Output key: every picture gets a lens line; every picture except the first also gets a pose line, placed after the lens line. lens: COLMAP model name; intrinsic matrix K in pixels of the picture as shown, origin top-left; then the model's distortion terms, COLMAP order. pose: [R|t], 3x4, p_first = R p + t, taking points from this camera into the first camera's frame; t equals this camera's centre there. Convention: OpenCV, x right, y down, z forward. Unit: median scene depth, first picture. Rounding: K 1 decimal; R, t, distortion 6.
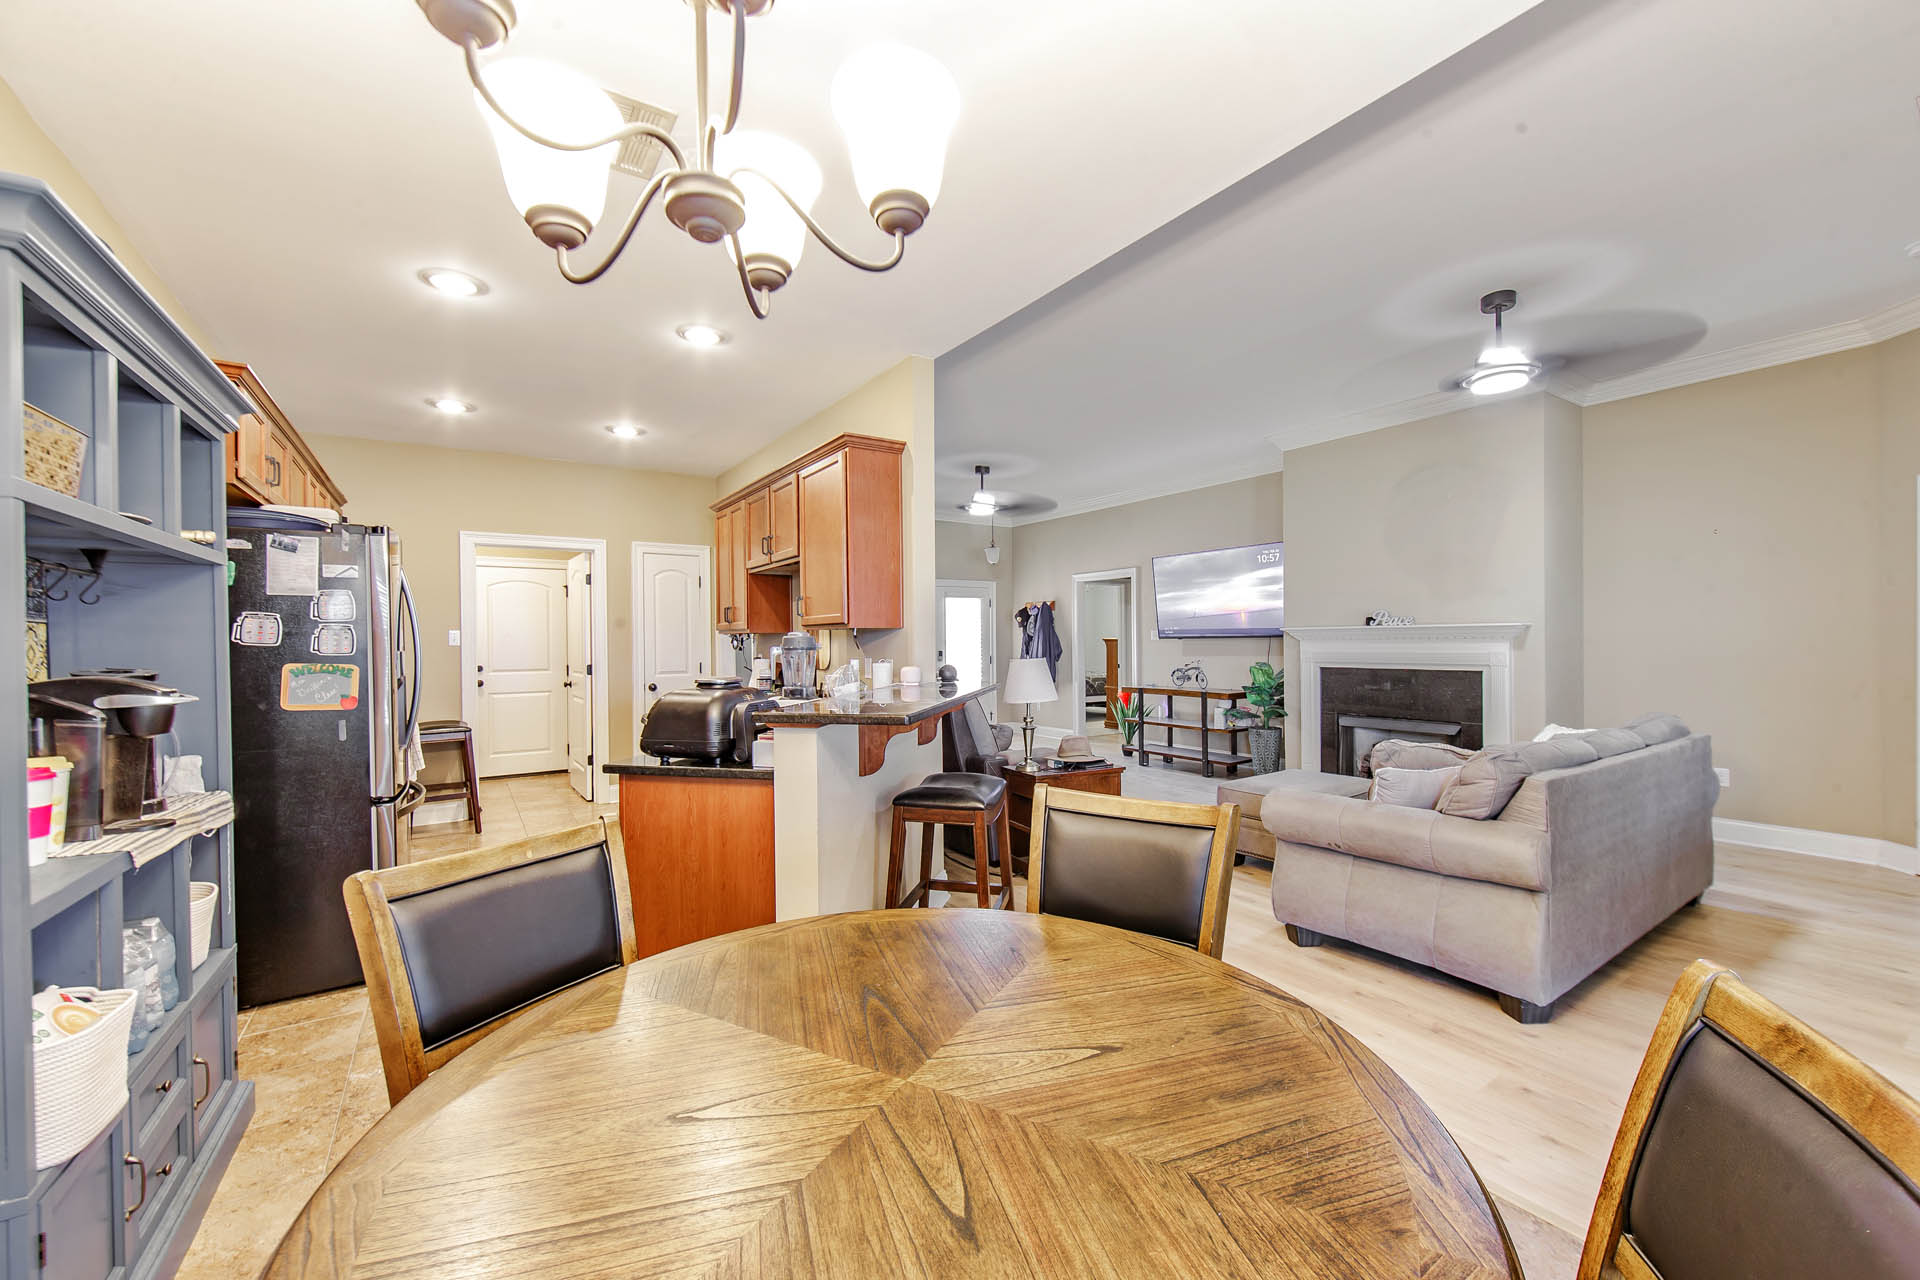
lens RADIAL K [[749.8, 0, 961.7], [0, 749.8, 650.7], [0, 0, 1]] dist [-0.000025, -0.000106]
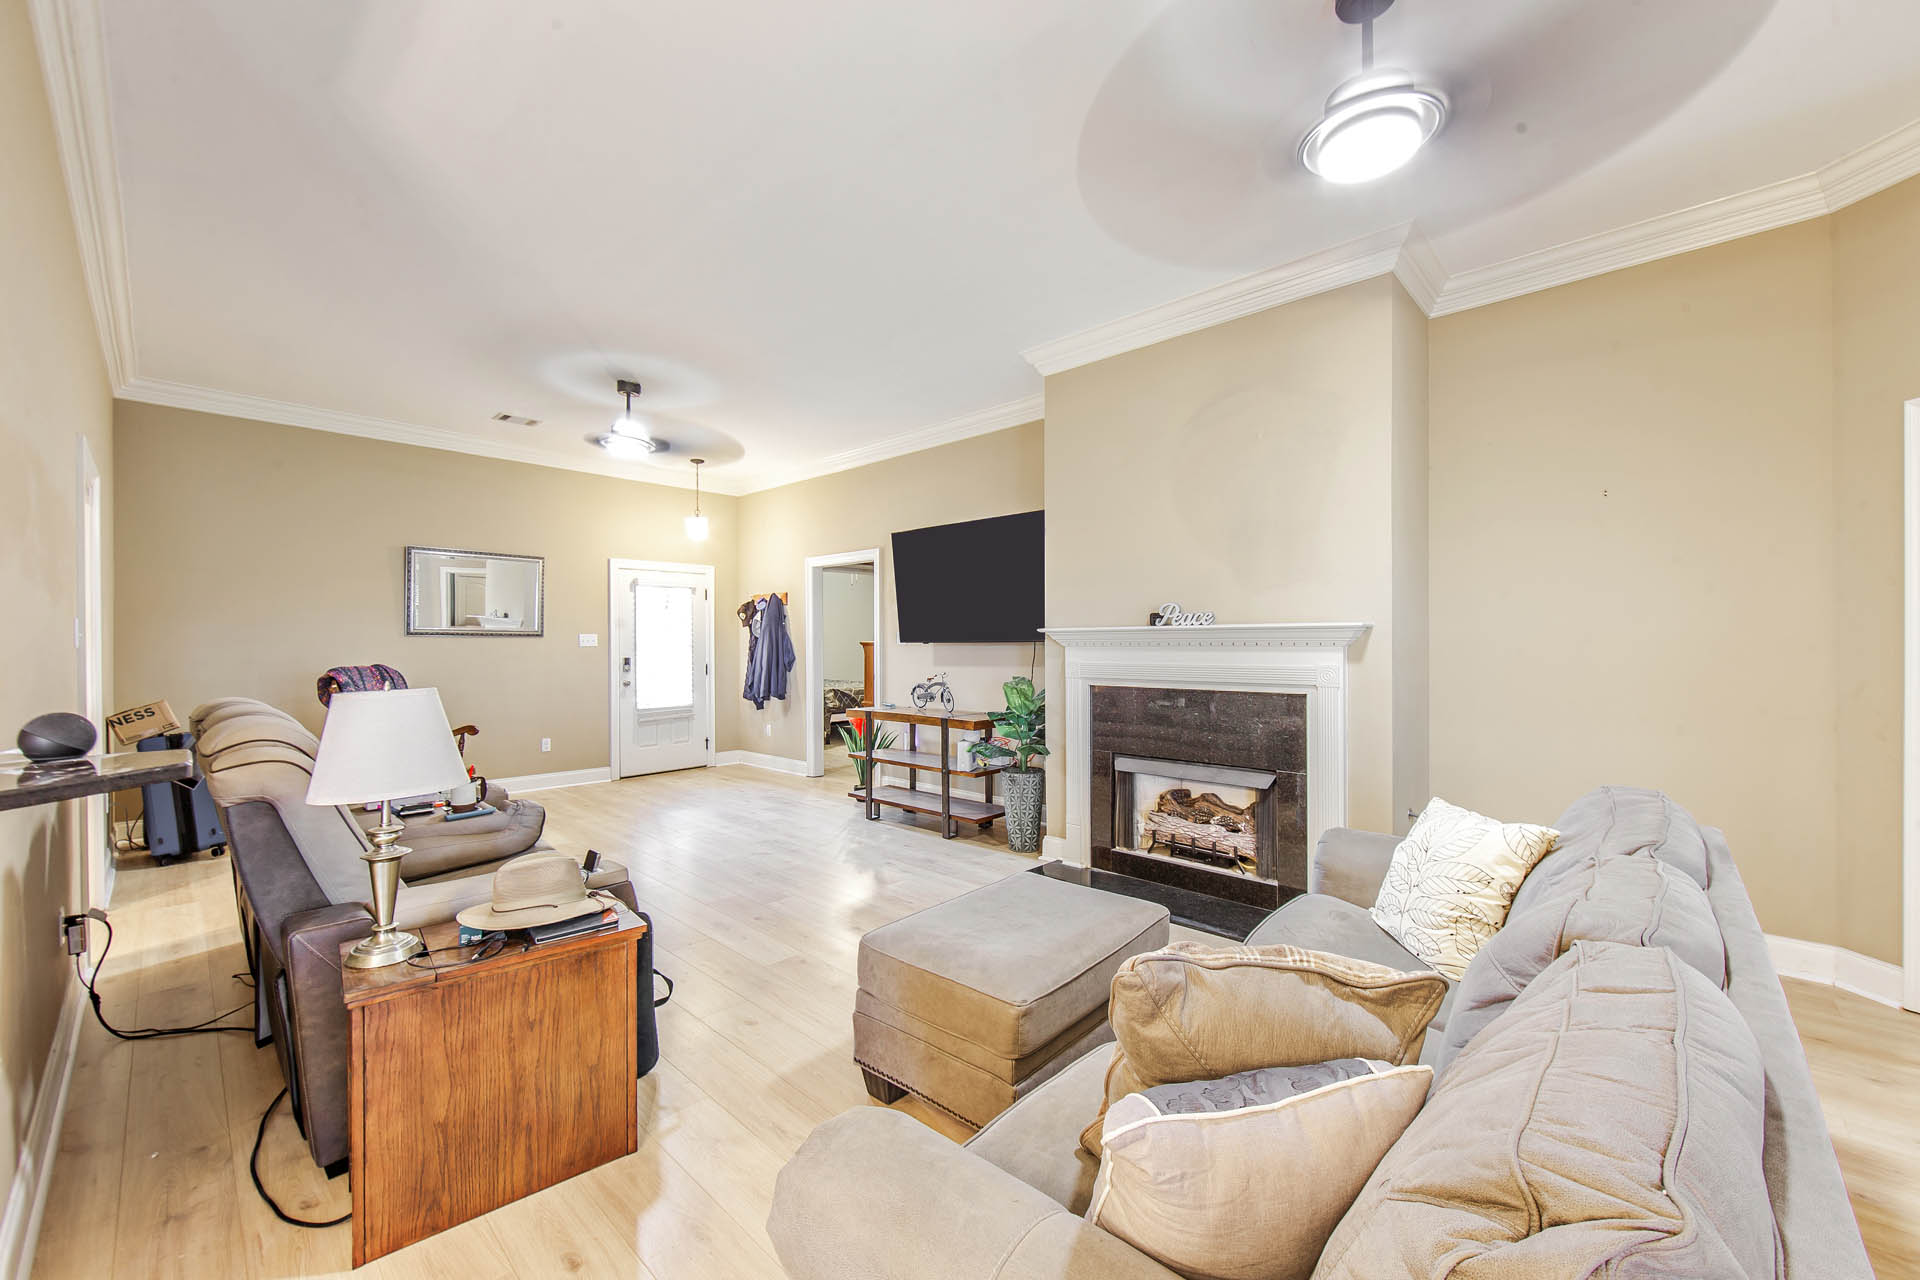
lens RADIAL K [[749.8, 0, 961.7], [0, 749.8, 650.7], [0, 0, 1]] dist [-0.000025, -0.000106]
pose [[0.977935, 0.003610, 0.208878, 0.192100], [-0.002668, 0.999985, -0.004793, -0.005557], [-0.208892, 0.004130, 0.977930, 0.308475]]
